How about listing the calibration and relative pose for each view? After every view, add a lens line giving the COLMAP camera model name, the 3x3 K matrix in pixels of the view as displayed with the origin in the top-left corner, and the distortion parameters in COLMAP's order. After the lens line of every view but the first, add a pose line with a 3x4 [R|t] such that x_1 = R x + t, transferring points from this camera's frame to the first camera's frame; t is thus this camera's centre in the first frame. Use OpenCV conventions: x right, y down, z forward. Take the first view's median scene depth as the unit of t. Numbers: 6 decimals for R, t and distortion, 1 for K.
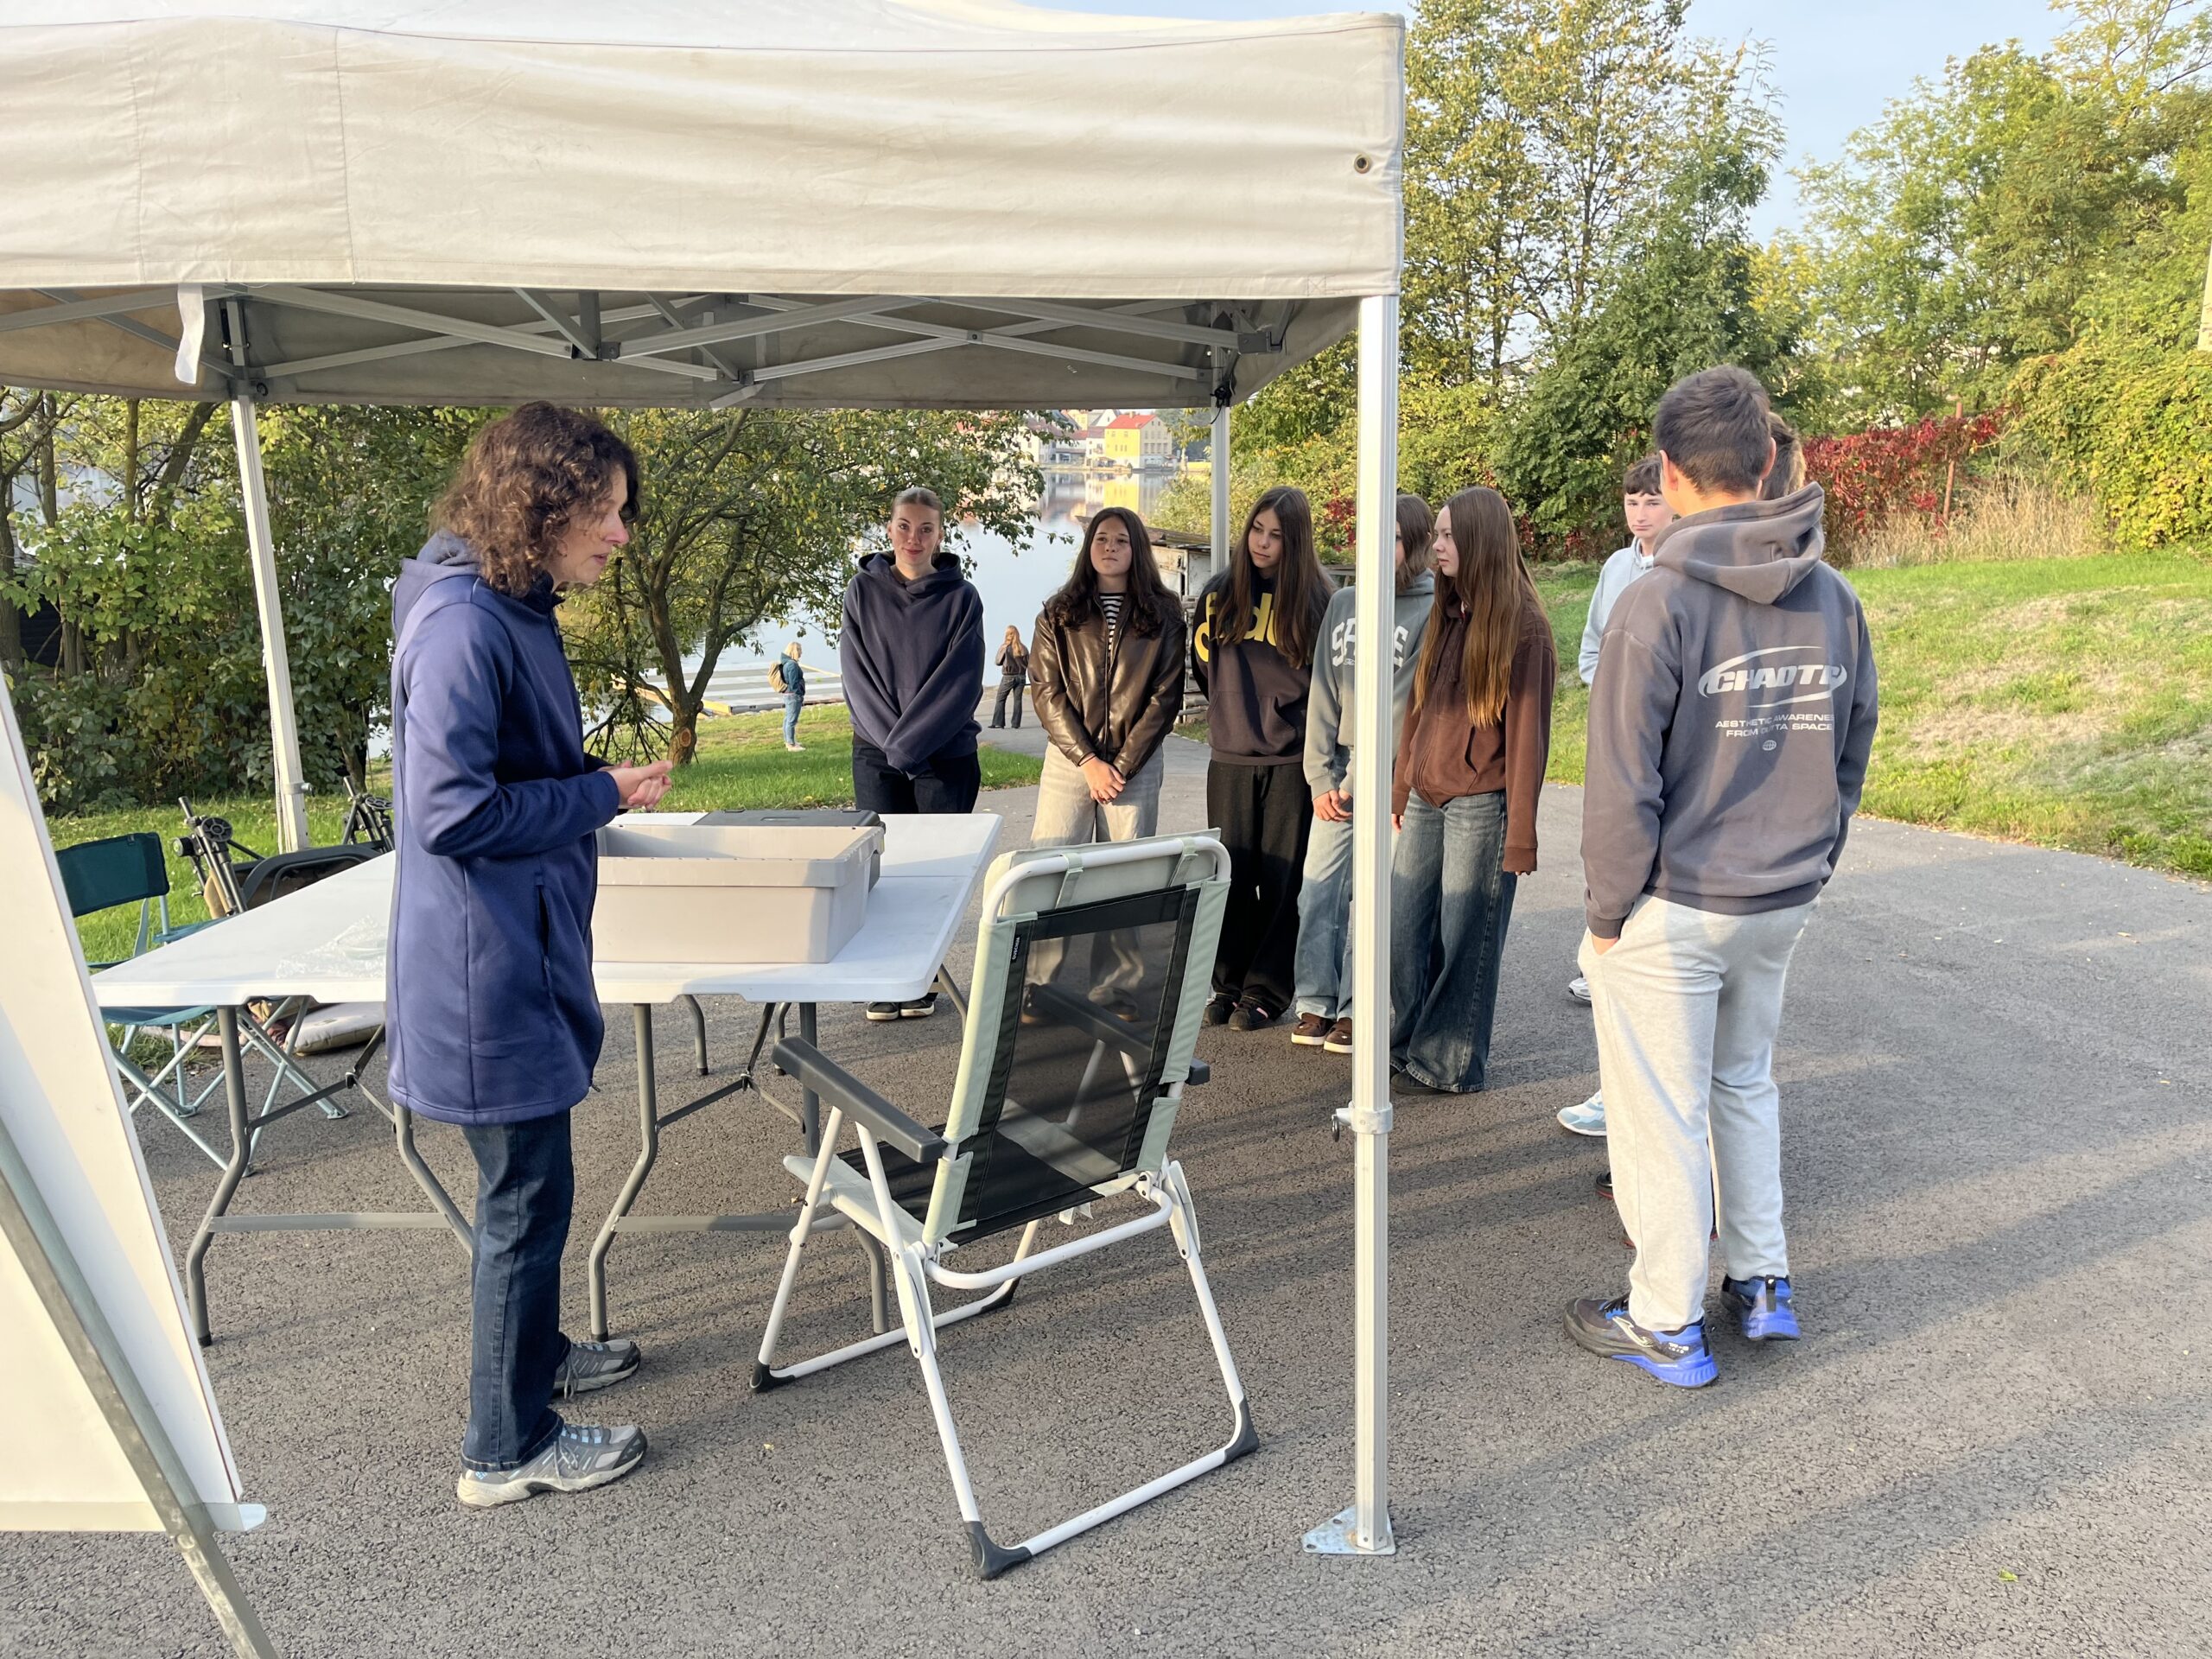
lens RADIAL K [[1680.5, 0, 1153.3], [0, 1680.5, 828.3], [0, 0, 1]] dist [0.091370, -0.126680]
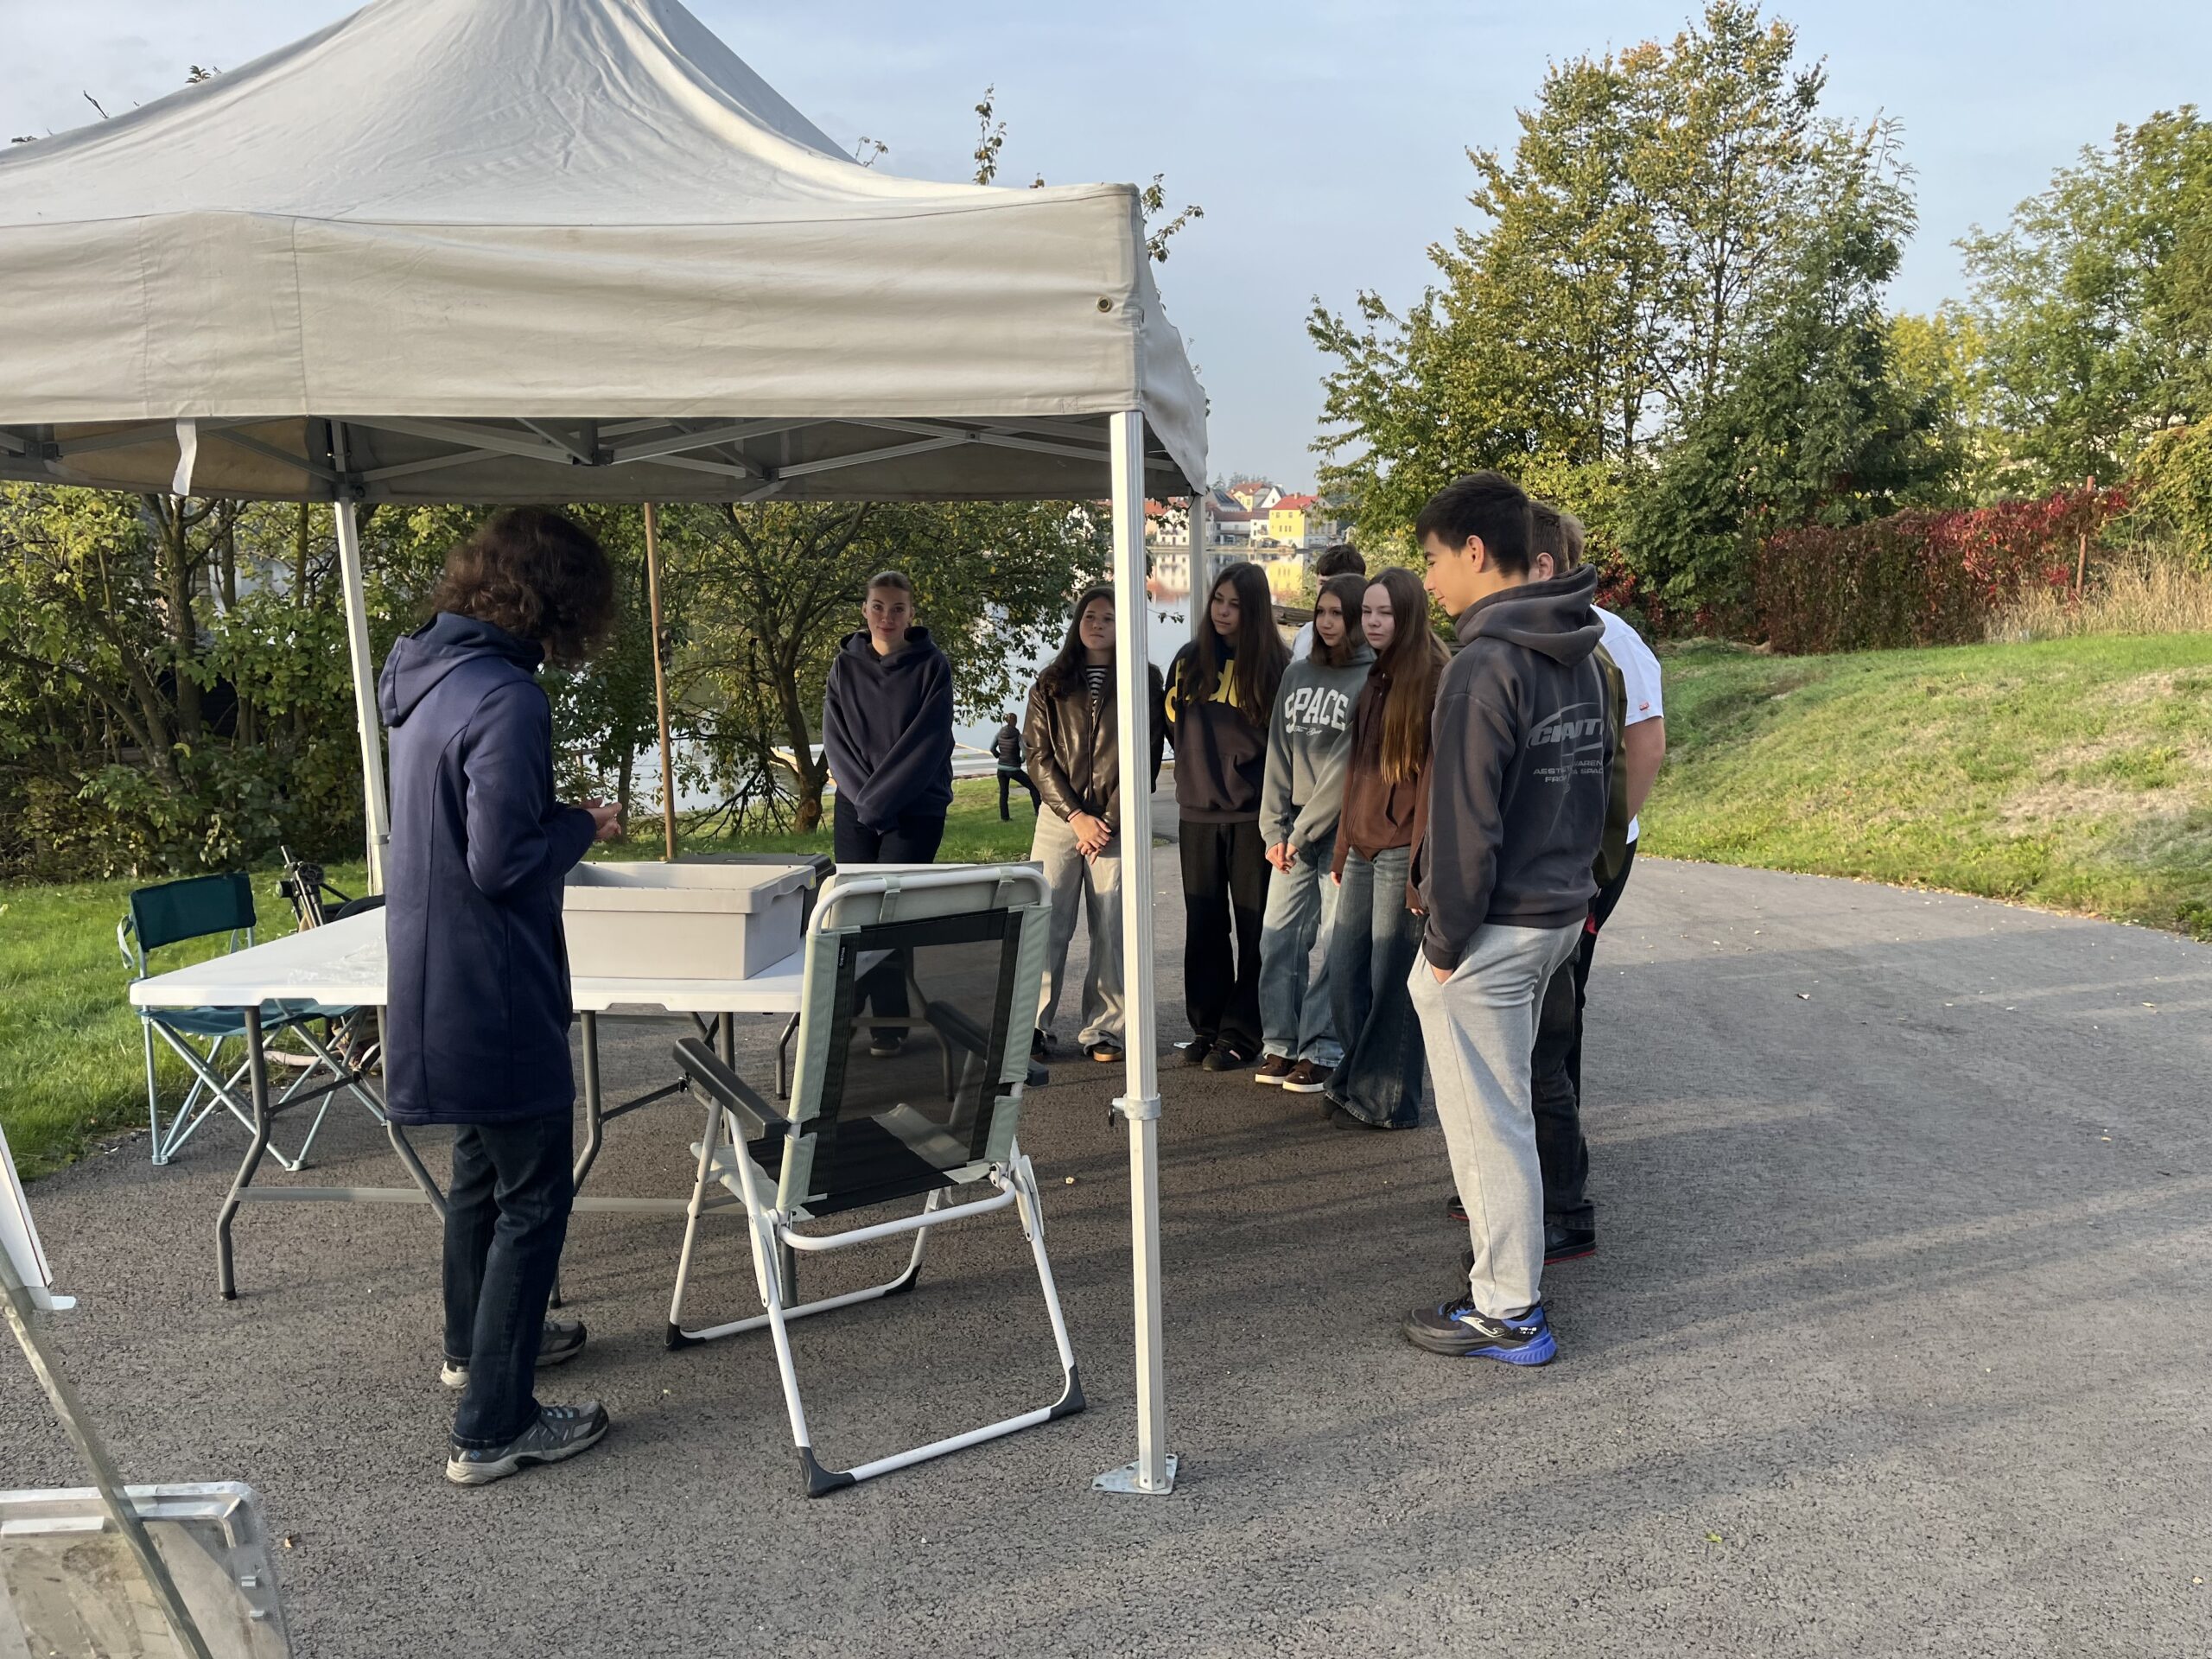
lens RADIAL K [[1666.2, 0, 1131.4], [0, 1666.2, 830.7], [0, 0, 1]] dist [0.090360, -0.126362]
pose [[0.995233, 0.006838, -0.097281, 0.107763], [-0.011070, 0.999013, -0.043024, 0.014430], [0.096891, 0.043896, 0.994327, -0.071111]]
